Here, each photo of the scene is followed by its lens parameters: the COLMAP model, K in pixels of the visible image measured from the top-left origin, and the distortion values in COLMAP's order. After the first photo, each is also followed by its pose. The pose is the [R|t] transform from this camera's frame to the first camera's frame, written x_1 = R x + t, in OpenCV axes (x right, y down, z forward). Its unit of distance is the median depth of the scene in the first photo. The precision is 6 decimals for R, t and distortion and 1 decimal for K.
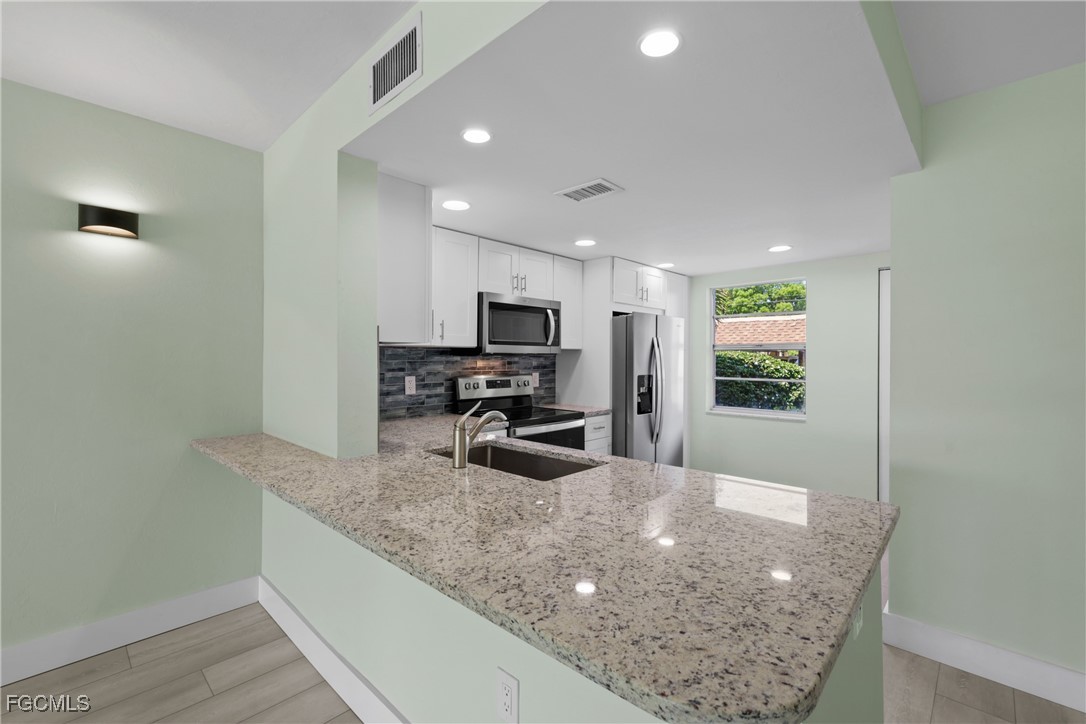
lens RADIAL K [[463.6, 0, 542.0], [0, 463.6, 361.5], [0, 0, 1]] dist [0.003253, -0.000512]
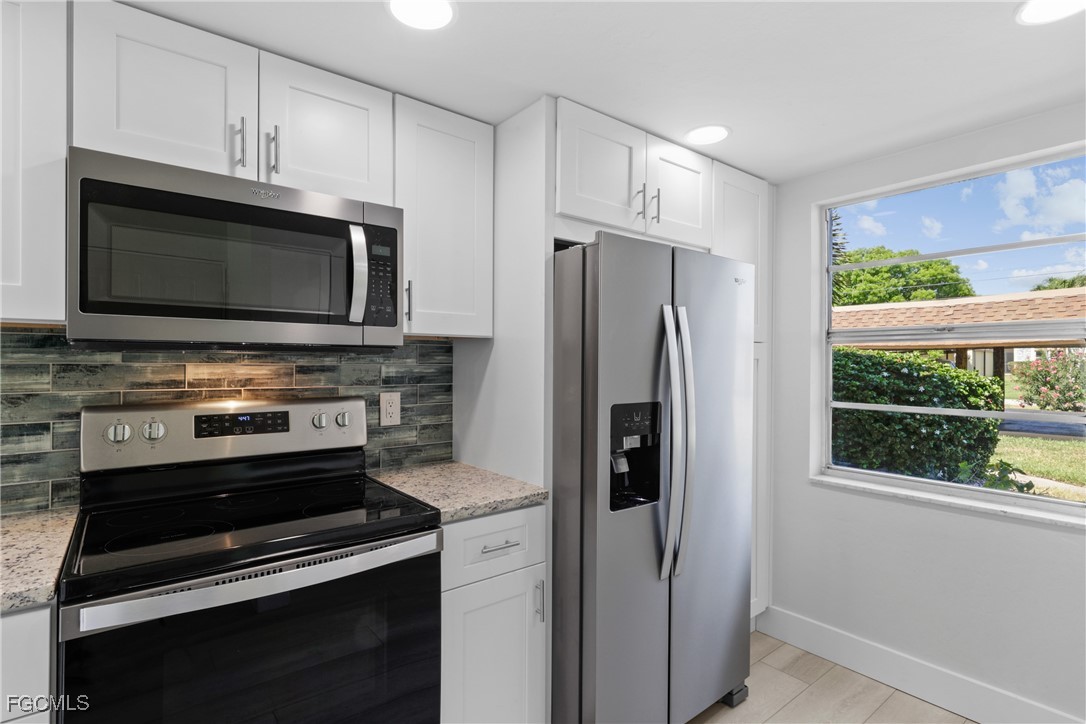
lens RADIAL K [[527.3, 0, 546.8], [0, 527.3, 362.4], [0, 0, 1]] dist [-0.000293, 0.000242]
pose [[0.991052, 0.005757, -0.133355, 0.200877], [-0.006075, 0.999980, -0.001975, -0.003760], [0.133341, 0.002767, 0.991066, 0.545890]]
